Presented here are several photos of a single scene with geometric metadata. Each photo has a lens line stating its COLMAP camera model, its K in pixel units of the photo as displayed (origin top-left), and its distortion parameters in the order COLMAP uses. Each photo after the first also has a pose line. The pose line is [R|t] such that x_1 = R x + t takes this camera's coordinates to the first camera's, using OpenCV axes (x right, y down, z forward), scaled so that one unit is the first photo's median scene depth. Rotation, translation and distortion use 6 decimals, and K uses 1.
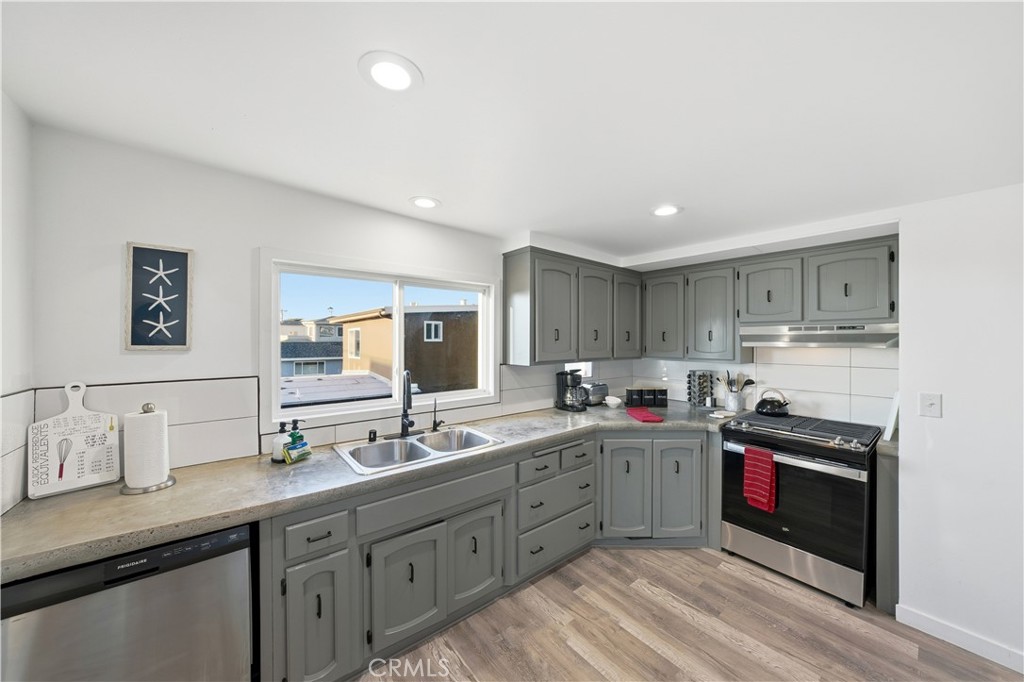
lens RADIAL K [[356.7, 0, 514.8], [0, 356.7, 339.8], [0, 0, 1]] dist [-0.022370, 0.003852]
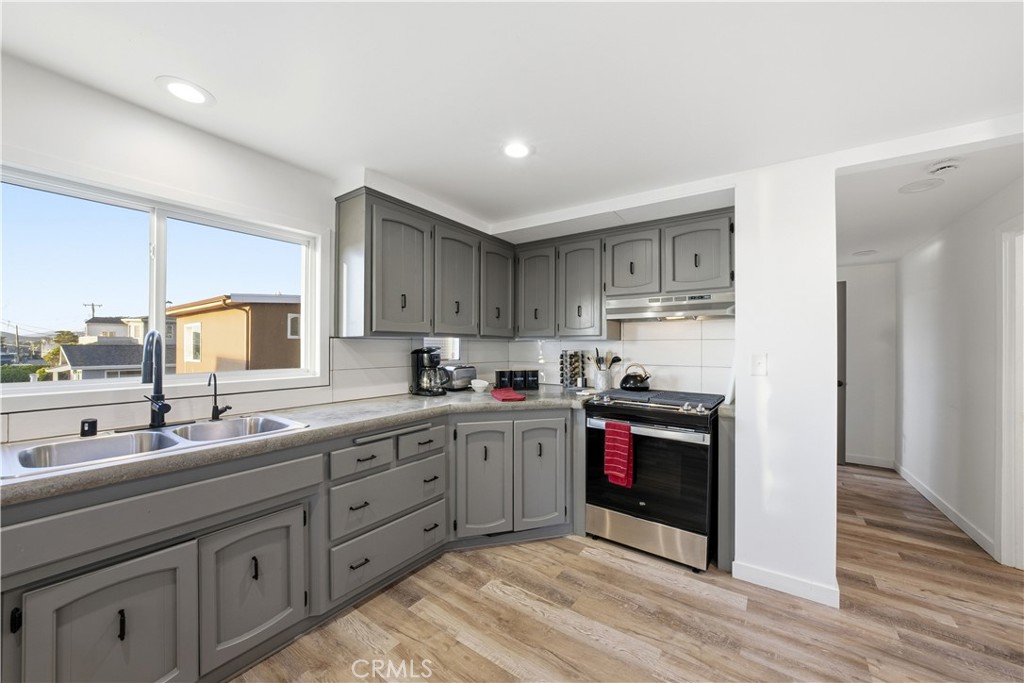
lens RADIAL K [[374.0, 0, 525.9], [0, 374.0, 345.3], [0, 0, 1]] dist [-0.021092, 0.000812]
pose [[0.959822, 0.001244, 0.280607, 0.177178], [-0.000910, 0.999999, -0.001319, 0.107814], [-0.280608, 0.001010, 0.959822, 0.108861]]
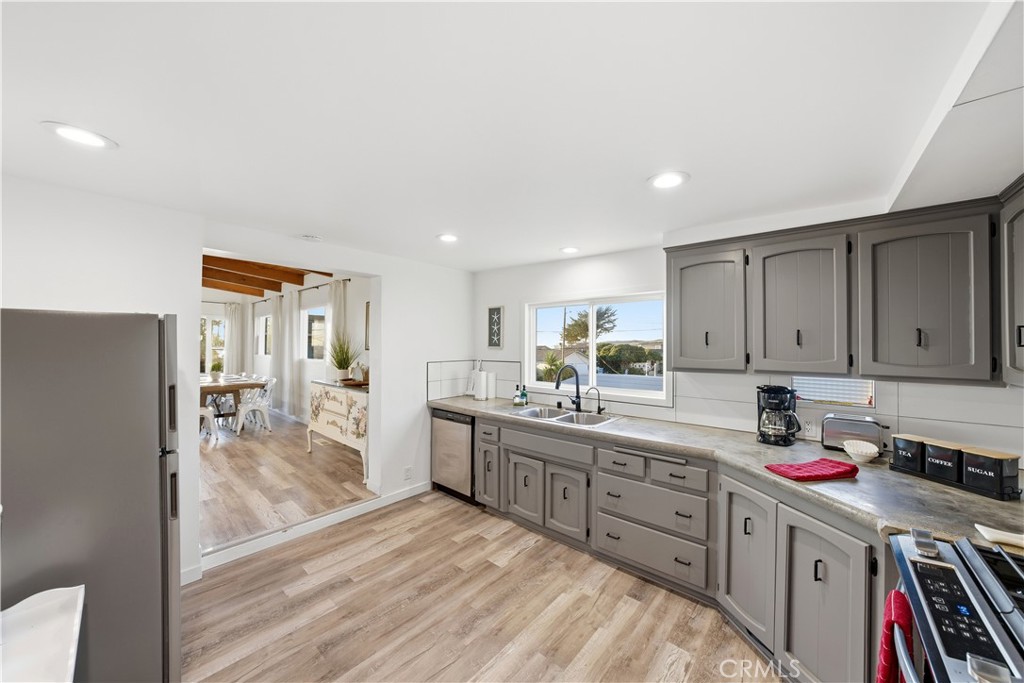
lens RADIAL K [[356.7, 0, 519.8], [0, 356.7, 340.7], [0, 0, 1]] dist [-0.022370, 0.003852]
pose [[0.186171, -0.012383, -0.982439, 1.047598], [-0.006595, 0.999882, -0.013852, 0.006807], [0.982495, 0.009058, 0.186068, 0.487863]]
